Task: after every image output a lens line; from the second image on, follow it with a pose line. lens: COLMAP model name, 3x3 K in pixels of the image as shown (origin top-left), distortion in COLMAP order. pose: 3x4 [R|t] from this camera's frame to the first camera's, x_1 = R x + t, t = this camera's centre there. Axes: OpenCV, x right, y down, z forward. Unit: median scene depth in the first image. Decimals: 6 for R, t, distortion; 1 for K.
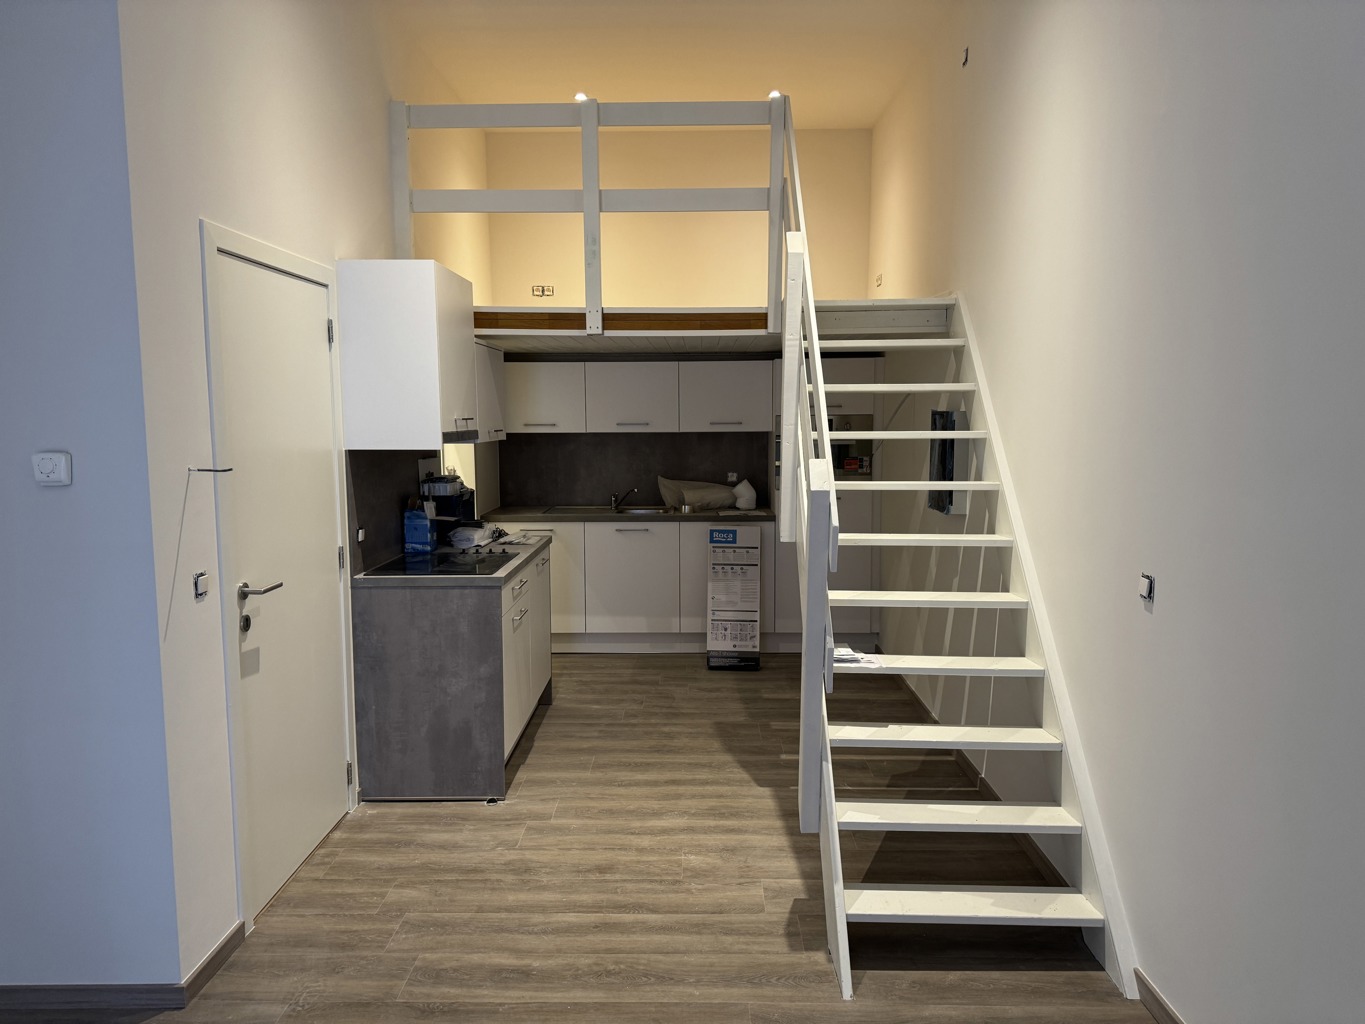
lens RADIAL K [[984.2, 0, 682.5], [0, 984.2, 512.0], [0, 0, 1]] dist [0.078445, -0.082374]
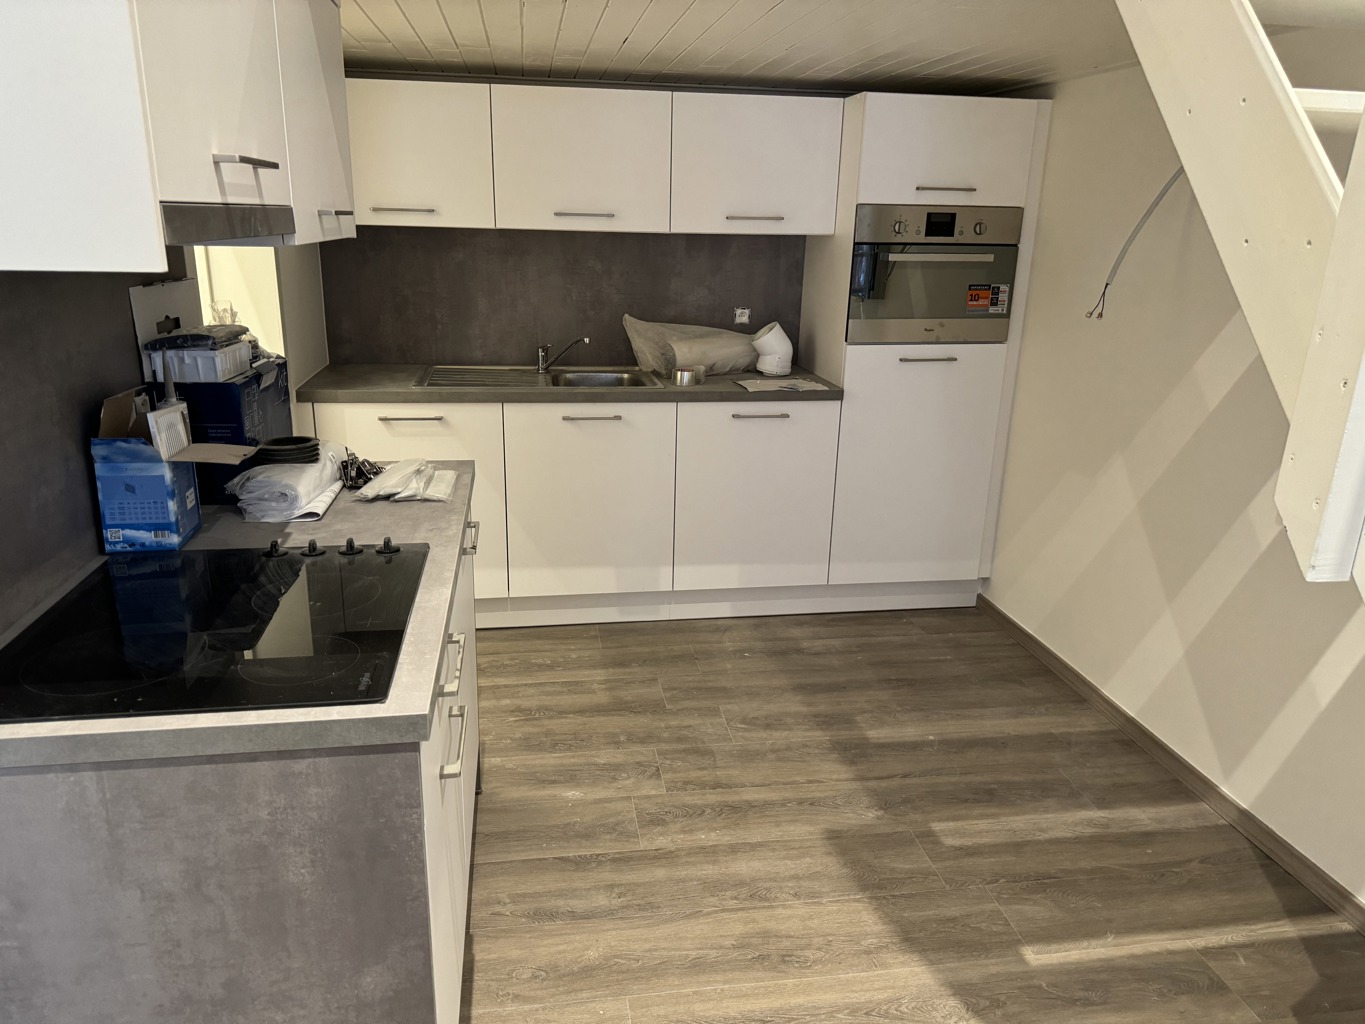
lens RADIAL K [[990.9, 0, 683.1], [0, 990.9, 529.4], [0, 0, 1]] dist [0.099717, -0.160537]
pose [[0.984711, -0.028013, 0.171931, -0.119950], [-0.007111, 0.979699, 0.200346, -0.039159], [-0.174053, -0.198506, 0.964521, 0.542523]]
